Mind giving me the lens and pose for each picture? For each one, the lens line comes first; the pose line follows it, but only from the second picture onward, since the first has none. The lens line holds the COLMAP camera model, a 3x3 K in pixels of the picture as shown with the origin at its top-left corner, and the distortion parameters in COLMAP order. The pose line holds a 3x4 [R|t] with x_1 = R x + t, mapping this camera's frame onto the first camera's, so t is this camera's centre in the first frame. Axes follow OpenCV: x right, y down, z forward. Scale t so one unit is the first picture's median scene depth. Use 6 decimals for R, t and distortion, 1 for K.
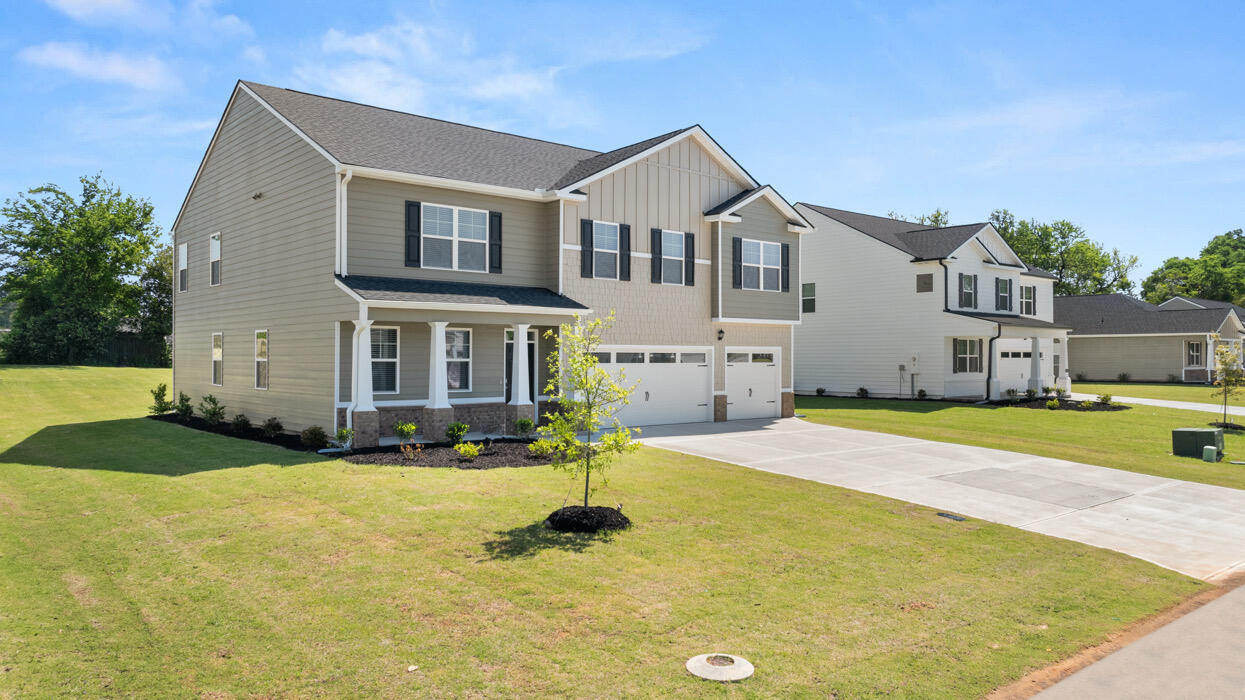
lens RADIAL K [[890.6, 0, 622.5], [0, 890.6, 350.0], [0, 0, 1]] dist [-0.003014, -0.002881]
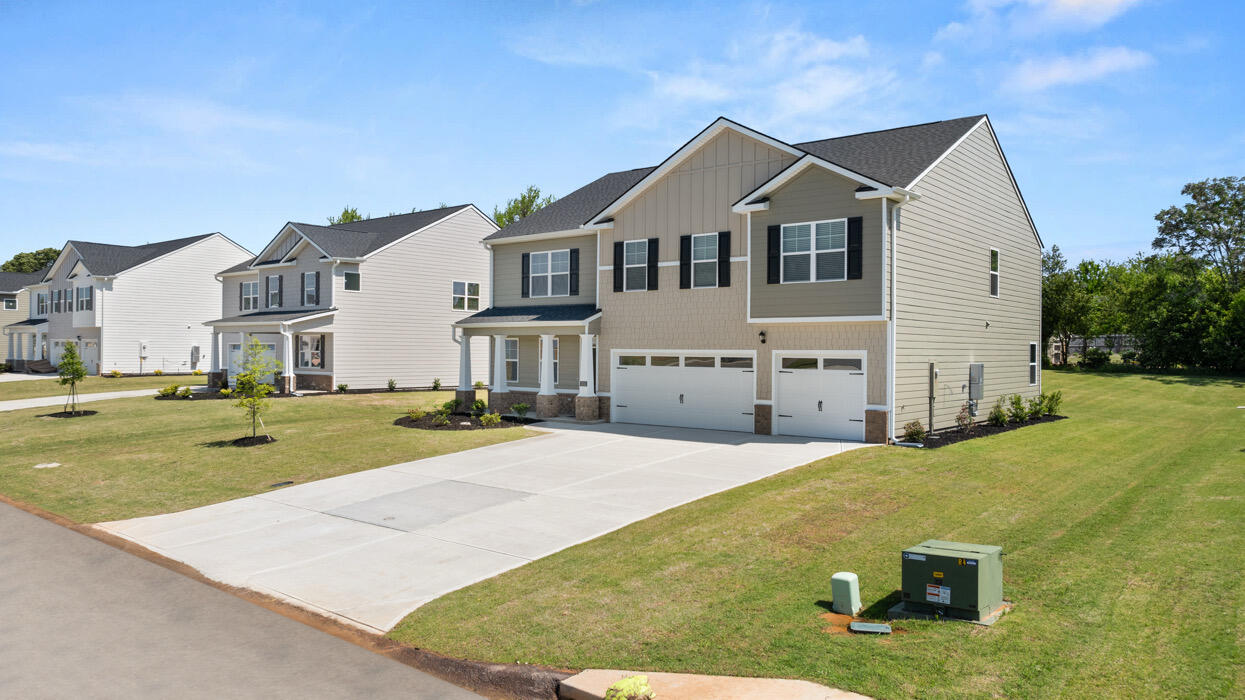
lens RADIAL K [[878.2, 0, 622.5], [0, 878.2, 350.0], [0, 0, 1]] dist [-0.007000, -0.003795]
pose [[0.166505, -0.002336, -0.986038, 1.098446], [0.000879, 0.999997, -0.002221, -0.002670], [0.986040, -0.000497, 0.166507, 0.818779]]
